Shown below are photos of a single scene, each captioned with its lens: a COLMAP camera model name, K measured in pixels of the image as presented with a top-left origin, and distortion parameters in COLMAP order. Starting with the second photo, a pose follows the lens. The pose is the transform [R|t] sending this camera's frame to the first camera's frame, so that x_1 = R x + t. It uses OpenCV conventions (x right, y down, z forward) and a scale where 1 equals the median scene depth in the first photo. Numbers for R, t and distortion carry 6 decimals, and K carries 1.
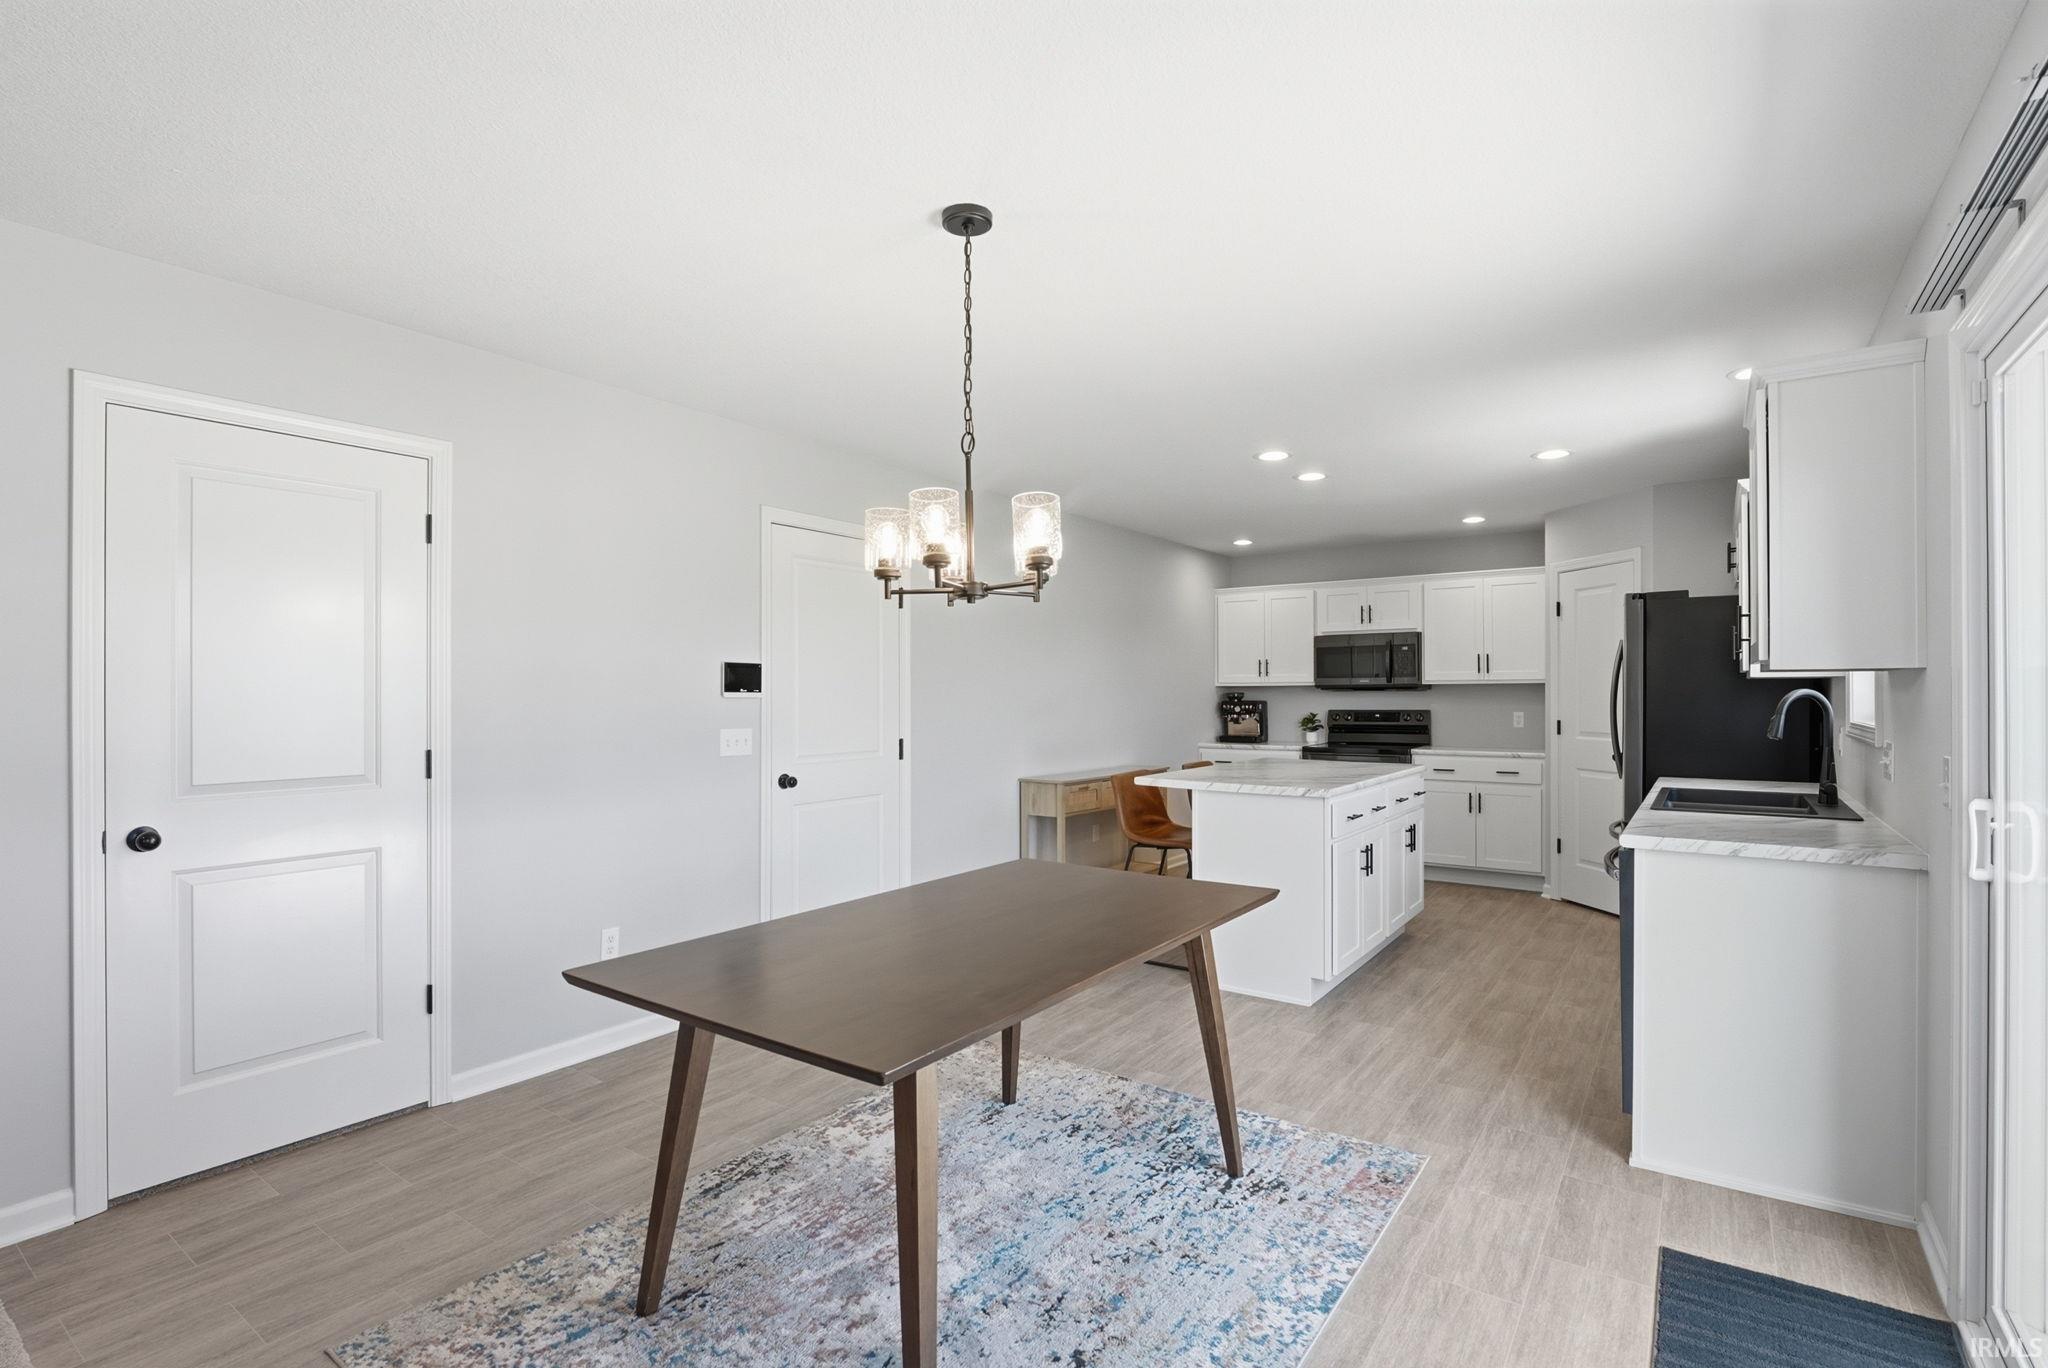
lens RADIAL K [[951.0, 0, 1031.7], [0, 951.0, 689.6], [0, 0, 1]] dist [-0.019663, -0.000613]
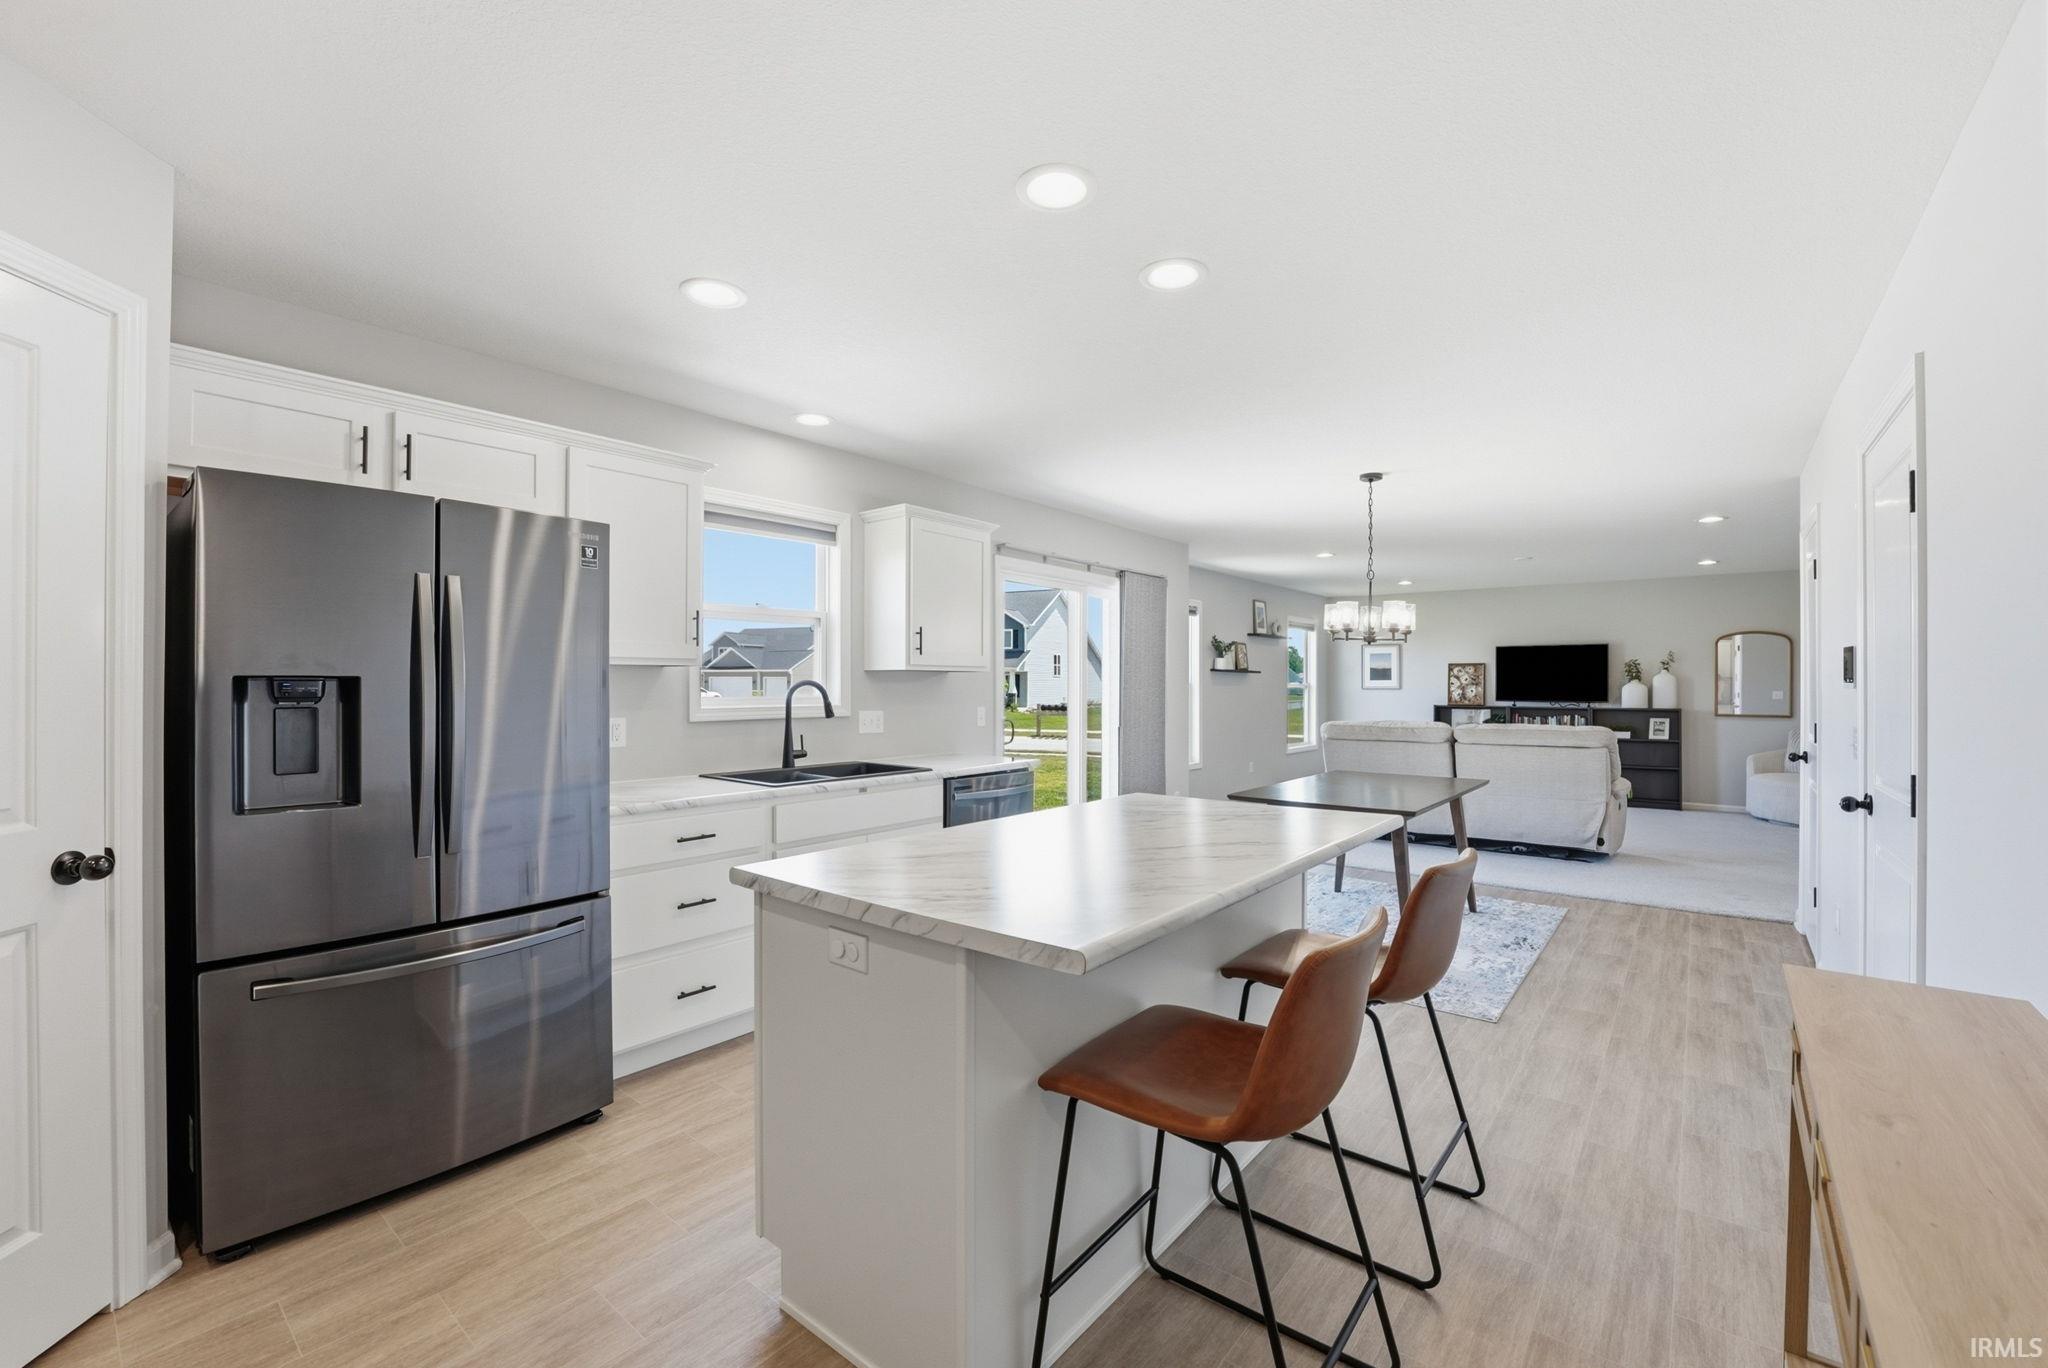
lens RADIAL K [[848.0, 0, 1024.2], [0, 848.0, 688.8], [0, 0, 1]] dist [-0.024991, -0.000495]
pose [[-0.997725, -0.001625, 0.067403, 0.214395], [-0.001518, 0.999998, 0.001641, 0.004375], [-0.067405, 0.001535, -0.997724, 1.044524]]
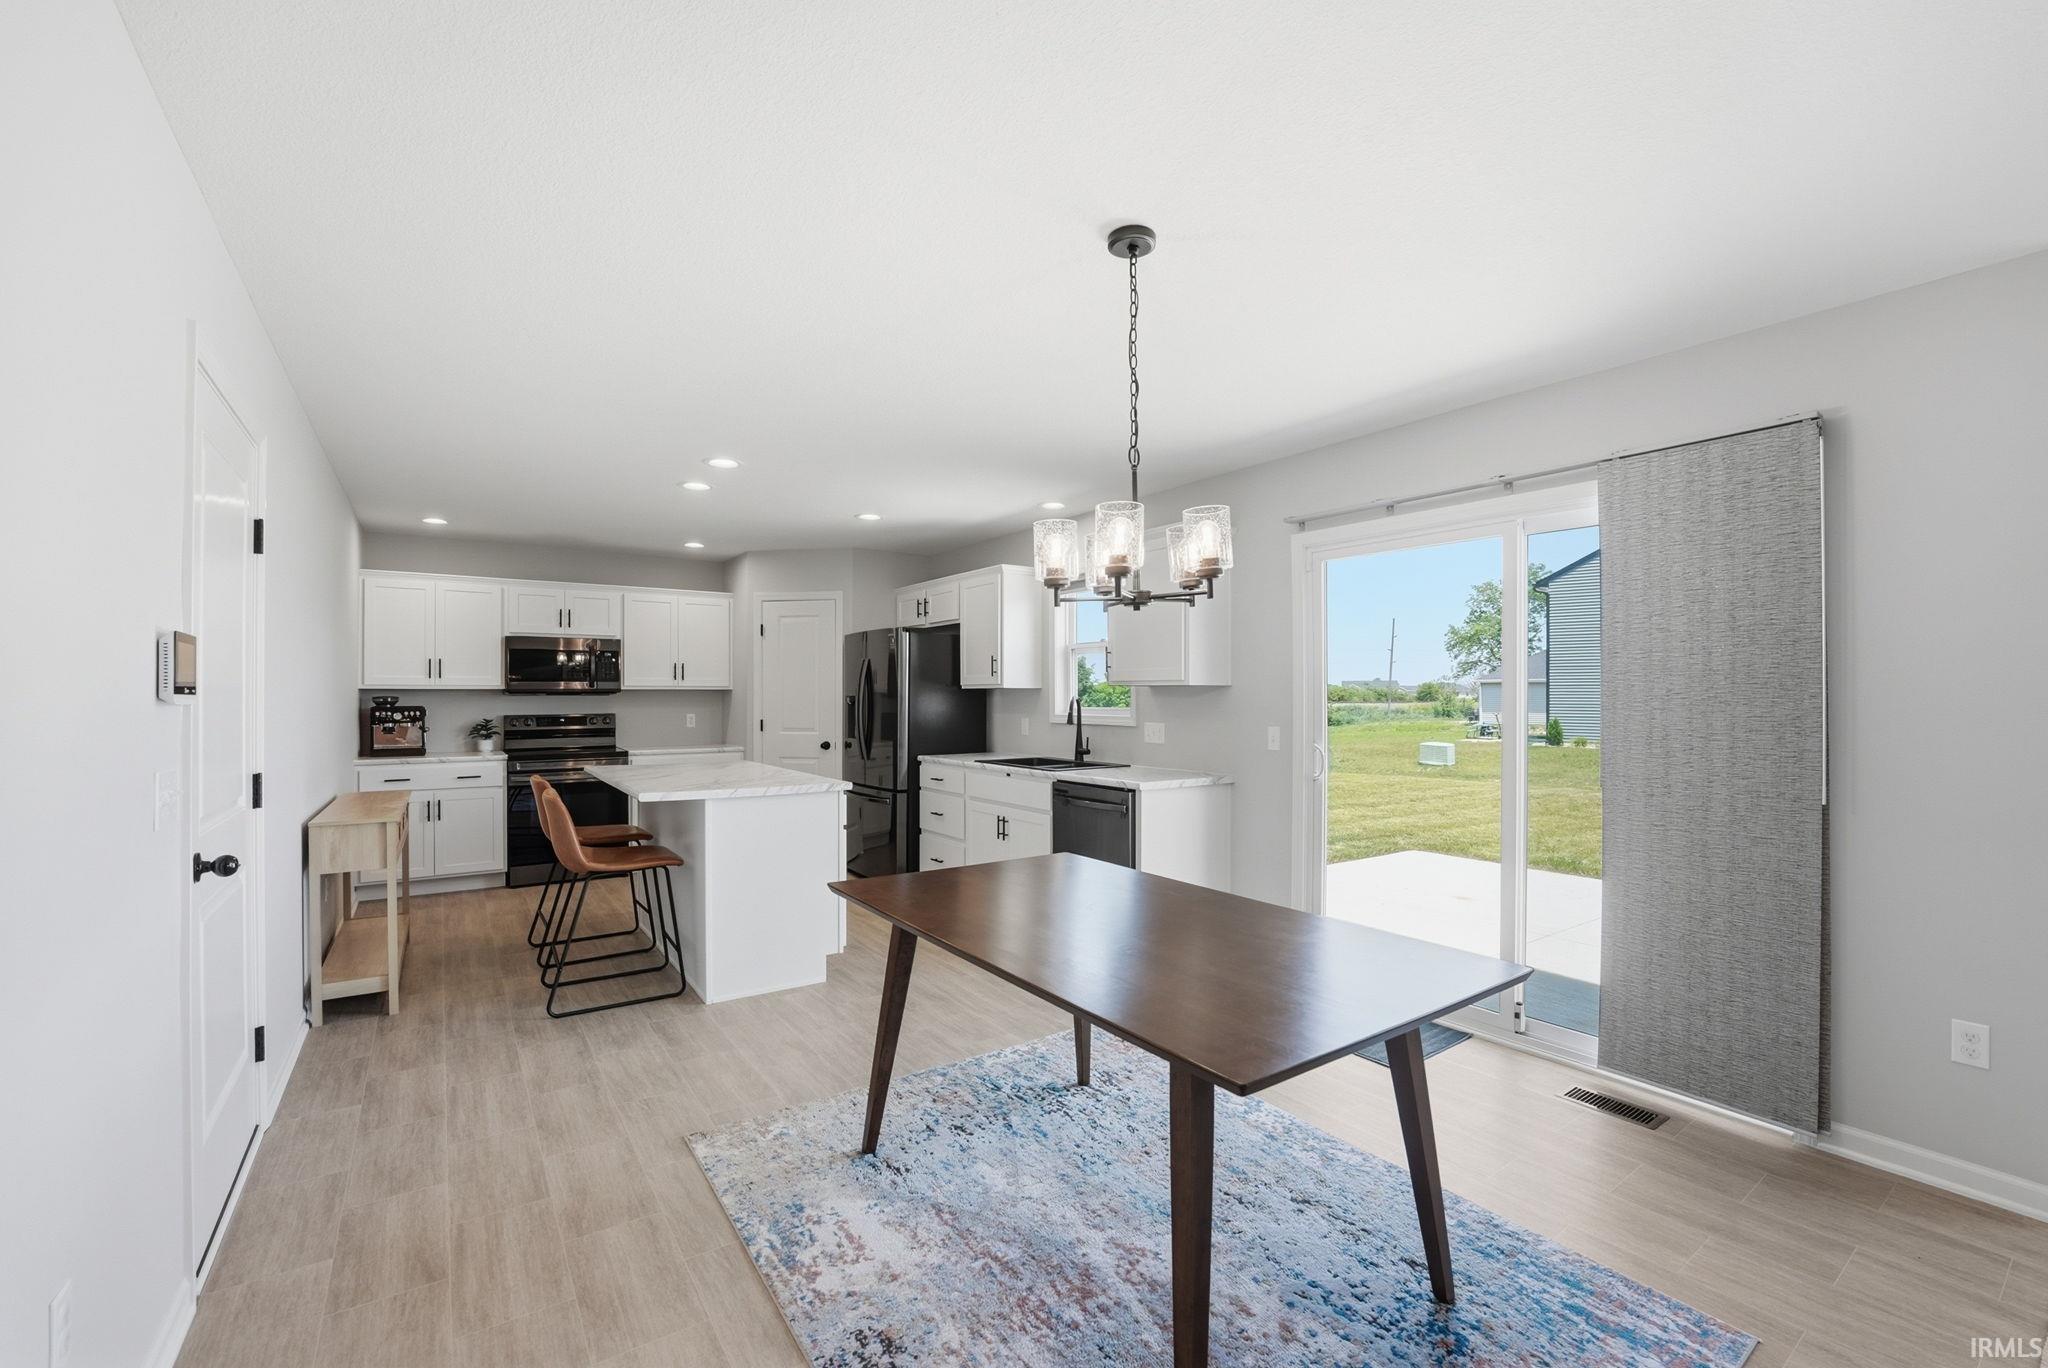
lens RADIAL K [[848.0, 0, 1024.6], [0, 848.0, 688.0], [0, 0, 1]] dist [-0.024991, -0.000495]
pose [[0.343283, 0.011742, 0.939158, -0.330707], [-0.004173, 0.999931, -0.010976, 0.001618], [-0.939223, -0.000151, 0.343309, 0.265974]]
